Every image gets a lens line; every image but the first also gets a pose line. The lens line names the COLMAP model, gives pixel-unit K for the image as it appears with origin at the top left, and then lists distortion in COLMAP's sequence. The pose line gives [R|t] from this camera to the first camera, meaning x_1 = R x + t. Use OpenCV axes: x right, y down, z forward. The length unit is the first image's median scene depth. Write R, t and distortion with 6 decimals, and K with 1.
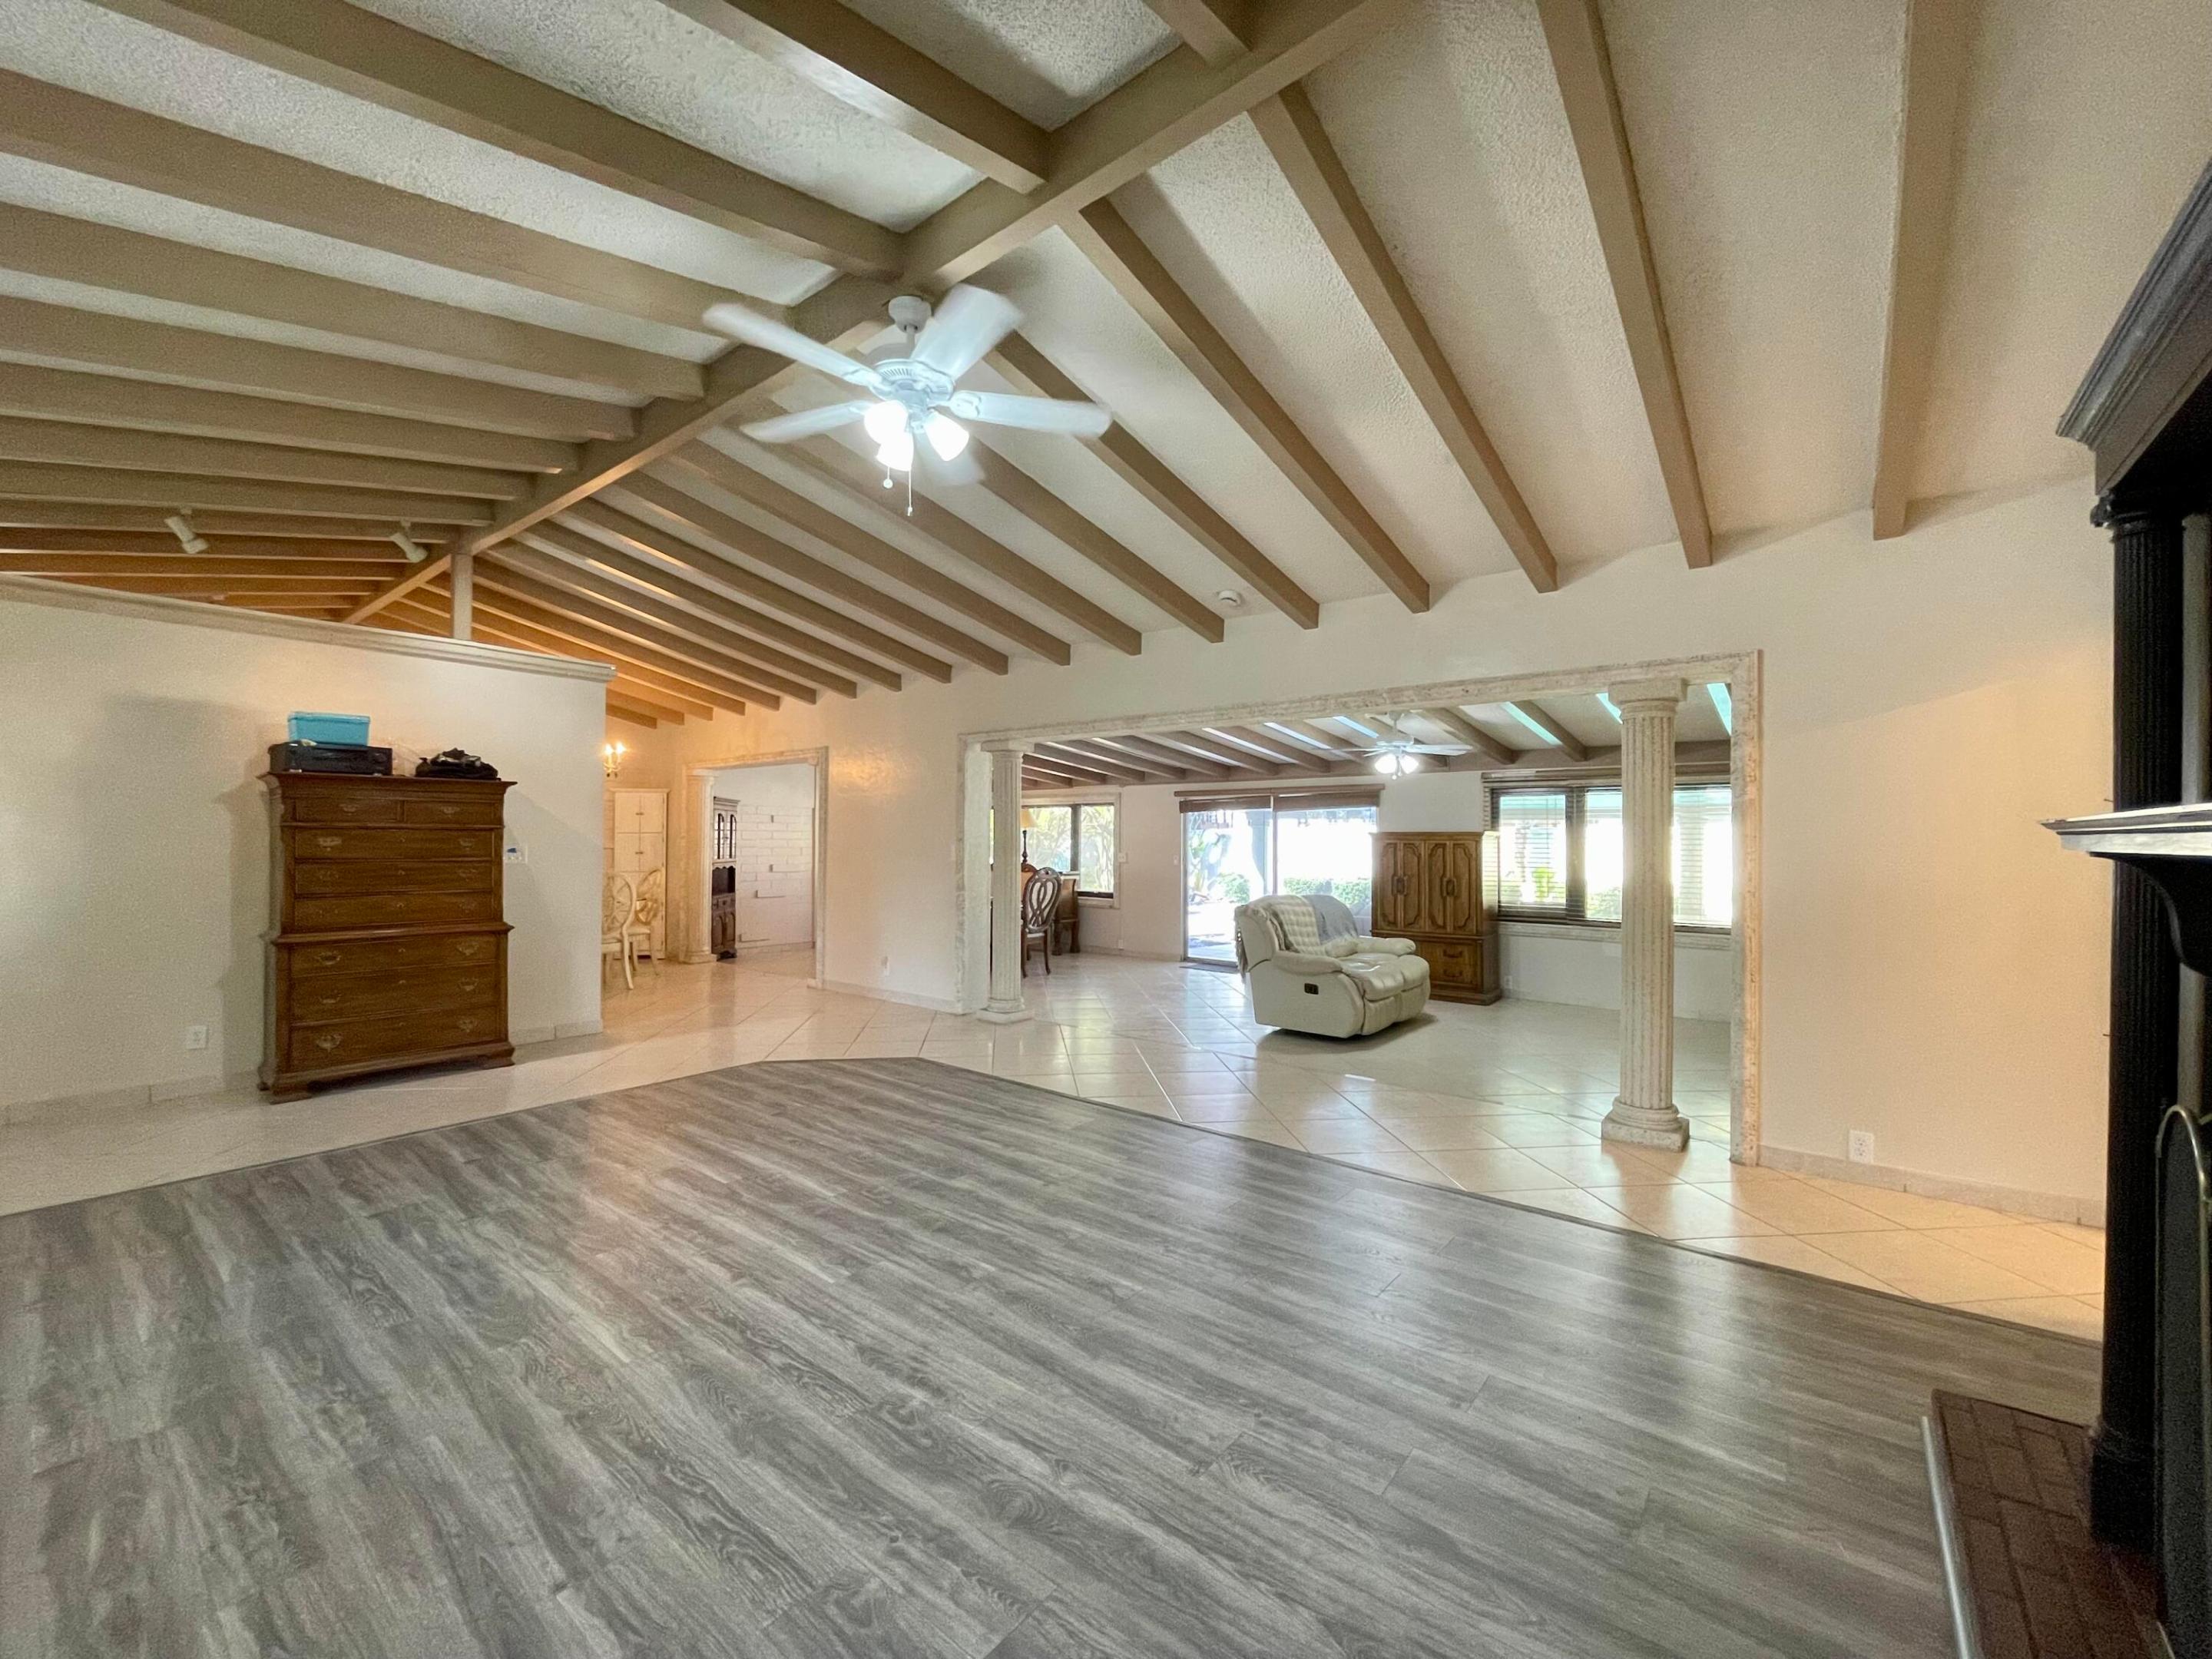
lens RADIAL K [[896.5, 0, 1103.3], [0, 896.5, 836.1], [0, 0, 1]] dist [-0.002034, 0.000072]
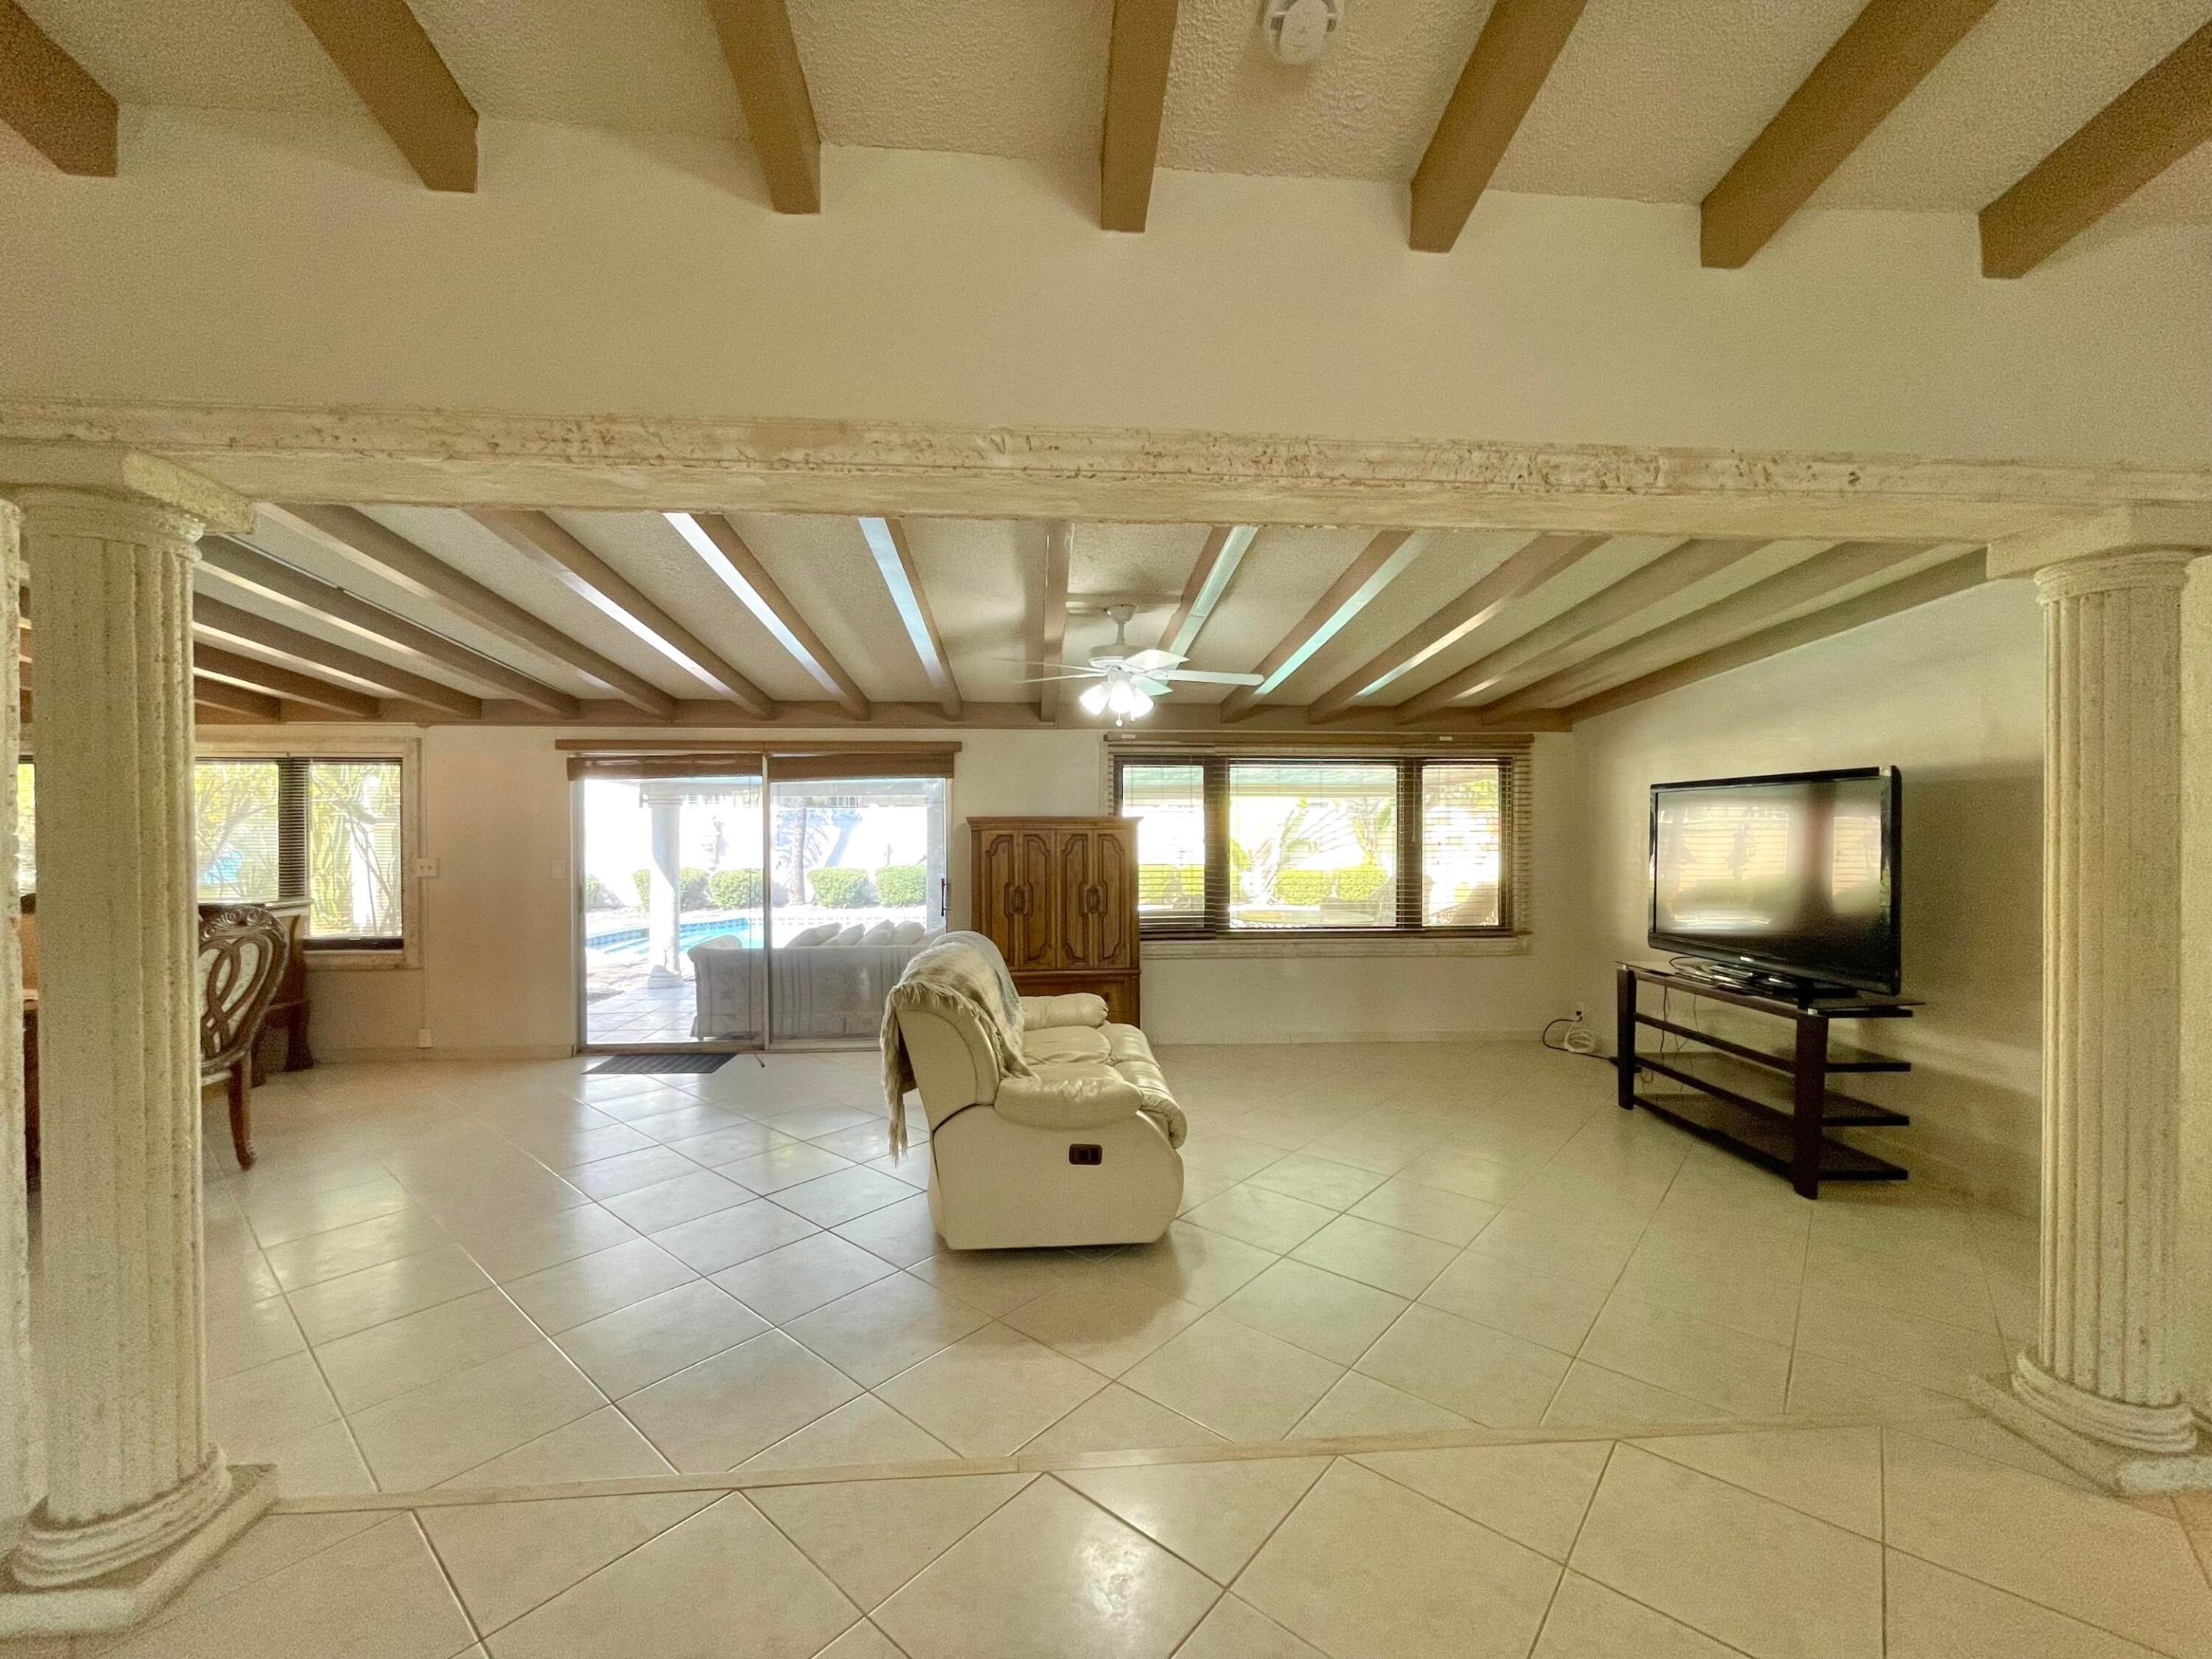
lens RADIAL K [[896.5, 0, 1101.7], [0, 896.5, 830.0], [0, 0, 1]] dist [-0.002034, 0.000072]
pose [[0.728149, -0.013495, 0.685286, -0.049245], [0.002441, 0.999851, 0.017097, -0.004583], [-0.685414, -0.010777, 0.728073, 0.393398]]
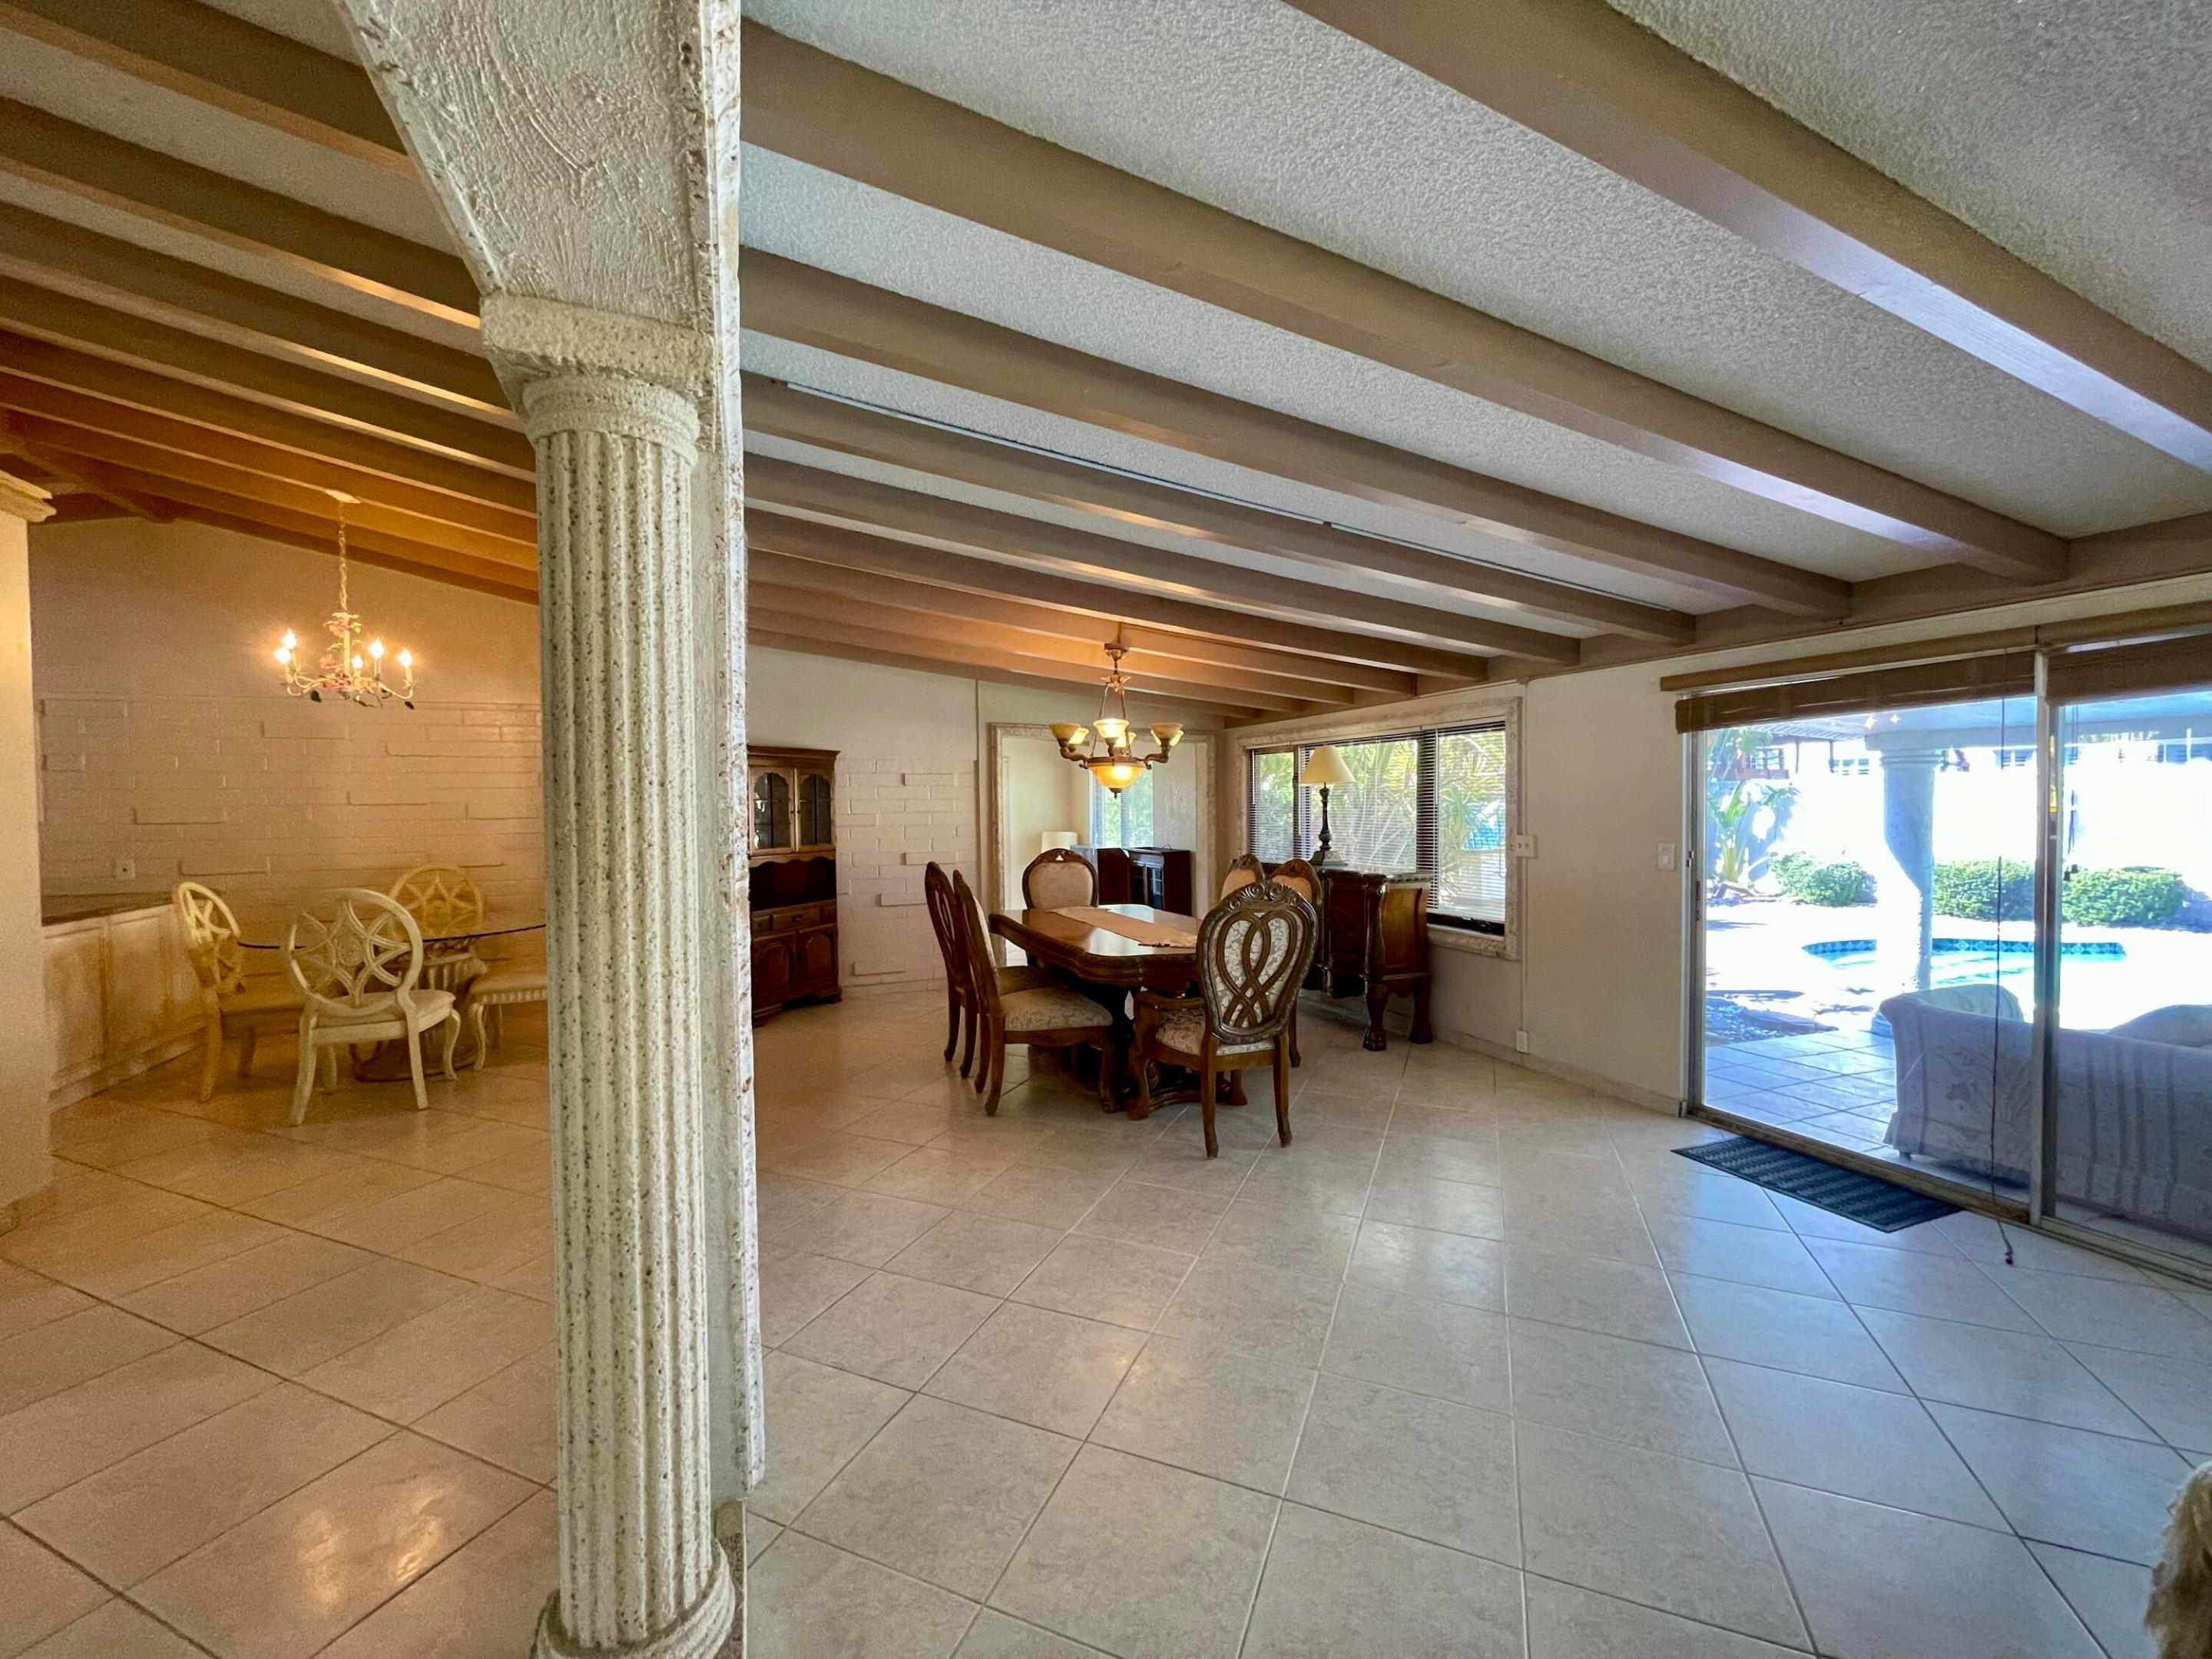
lens RADIAL K [[896.5, 0, 1102.1], [0, 896.5, 834.0], [0, 0, 1]] dist [-0.002034, 0.000072]
pose [[0.875597, 0.000535, -0.483042, 0.054675], [0.018284, 0.999246, 0.034249, -0.000241], [0.482696, -0.038820, 0.874927, 0.547079]]
